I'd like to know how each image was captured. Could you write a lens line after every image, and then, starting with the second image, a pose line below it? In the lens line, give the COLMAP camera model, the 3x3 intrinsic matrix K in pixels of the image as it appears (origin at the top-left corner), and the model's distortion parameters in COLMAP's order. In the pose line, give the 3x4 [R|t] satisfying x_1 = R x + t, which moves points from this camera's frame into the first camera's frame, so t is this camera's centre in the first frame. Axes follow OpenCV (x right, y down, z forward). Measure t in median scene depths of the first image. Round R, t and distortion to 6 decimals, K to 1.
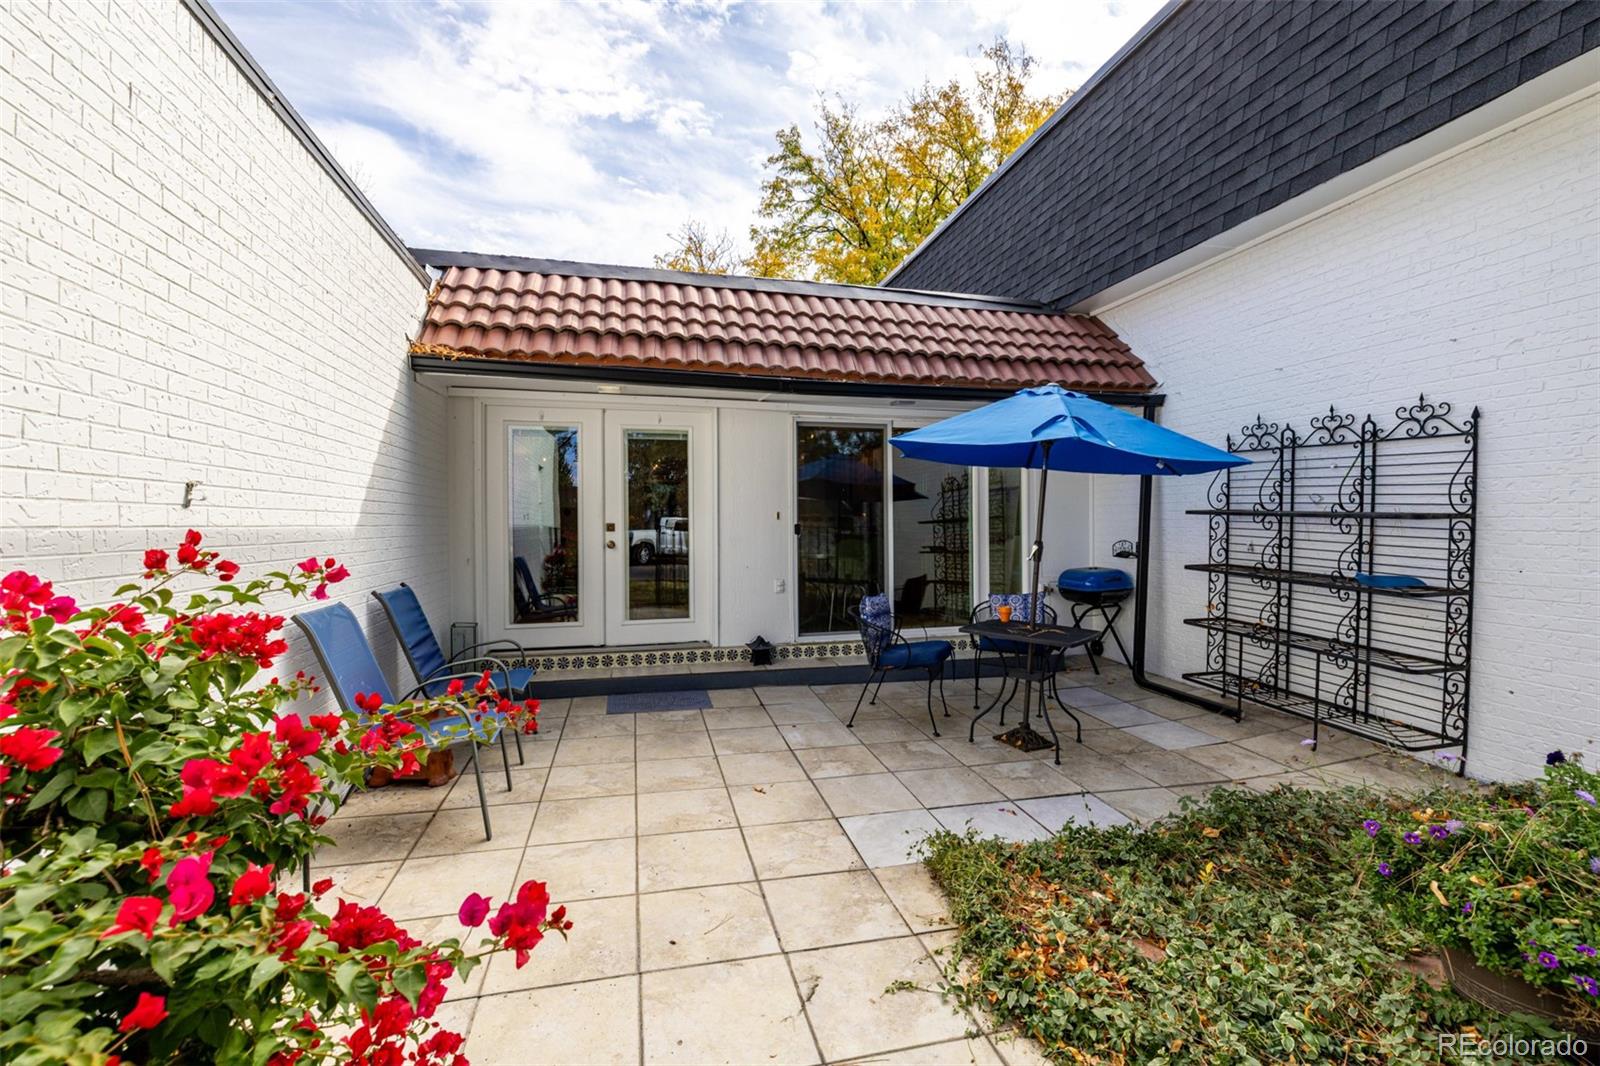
lens RADIAL K [[670.0, 0, 798.6], [0, 670.0, 529.8], [0, 0, 1]] dist [-0.001263, 0.000816]
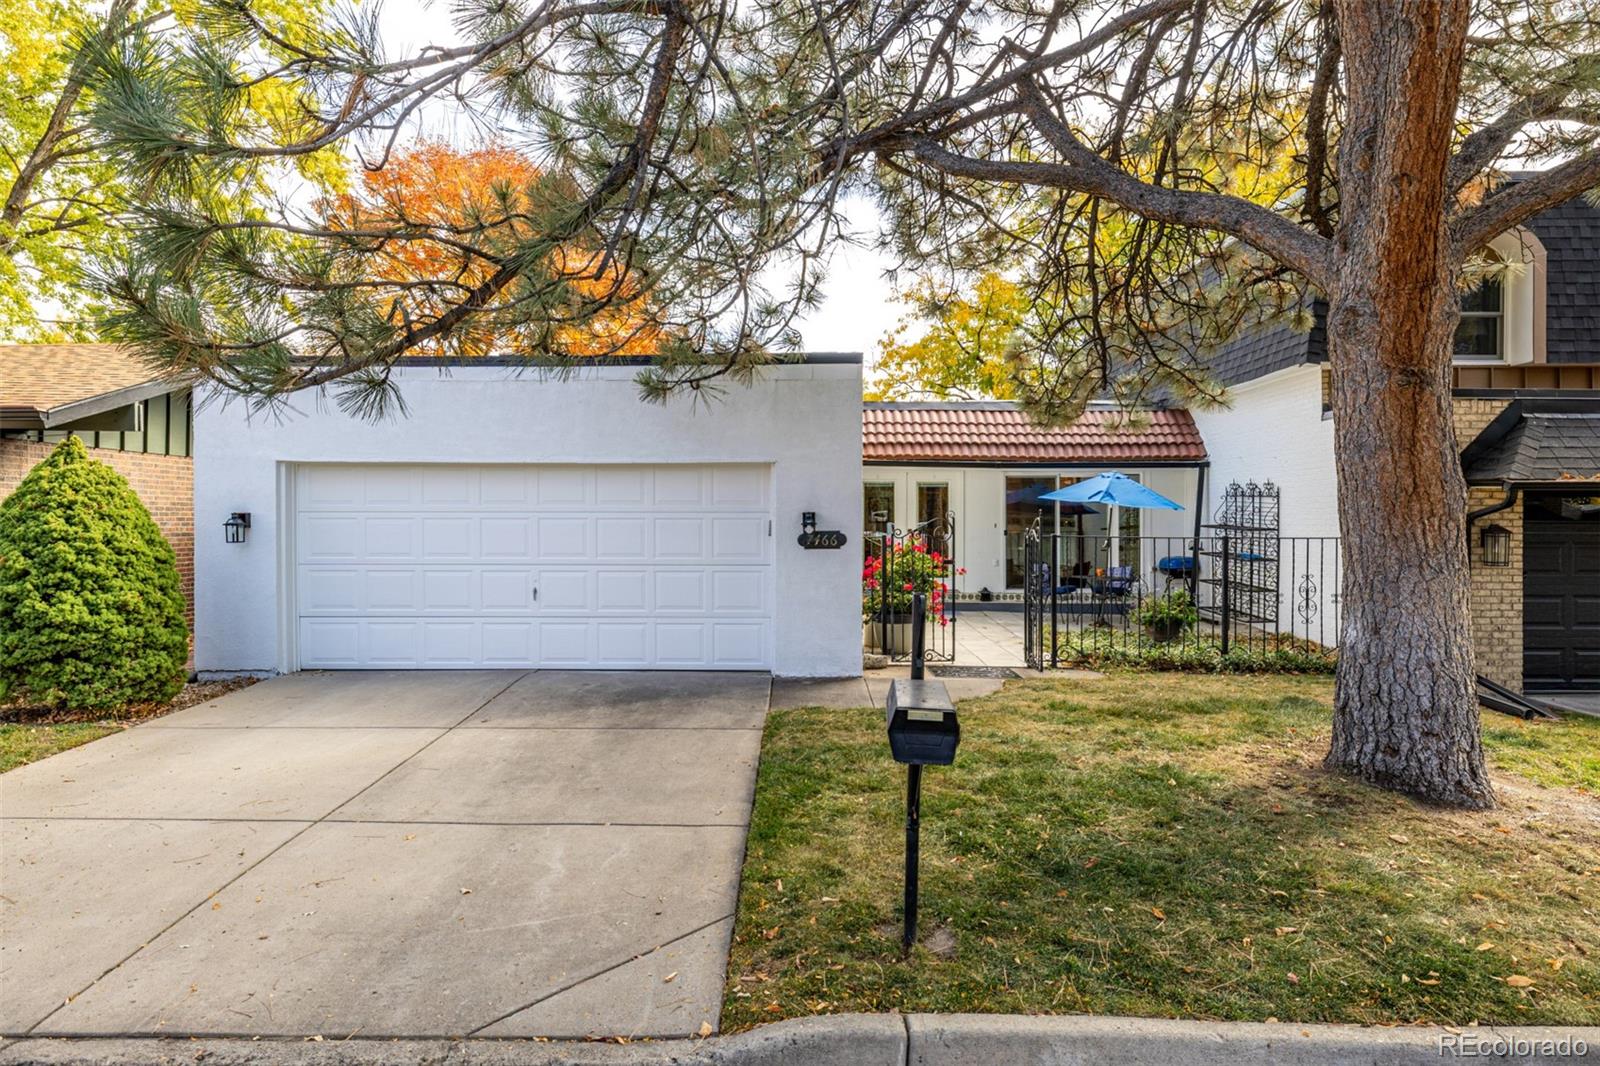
lens RADIAL K [[940.9, 0, 800.0], [0, 940.9, 533.0], [0, 0, 1]] dist [0.001383, 0.000035]
pose [[0.972382, 0.006759, -0.233298, 0.056079], [-0.006842, 0.999976, 0.000456, 0.002274], [0.233296, 0.001153, 0.972405, -1.775000]]
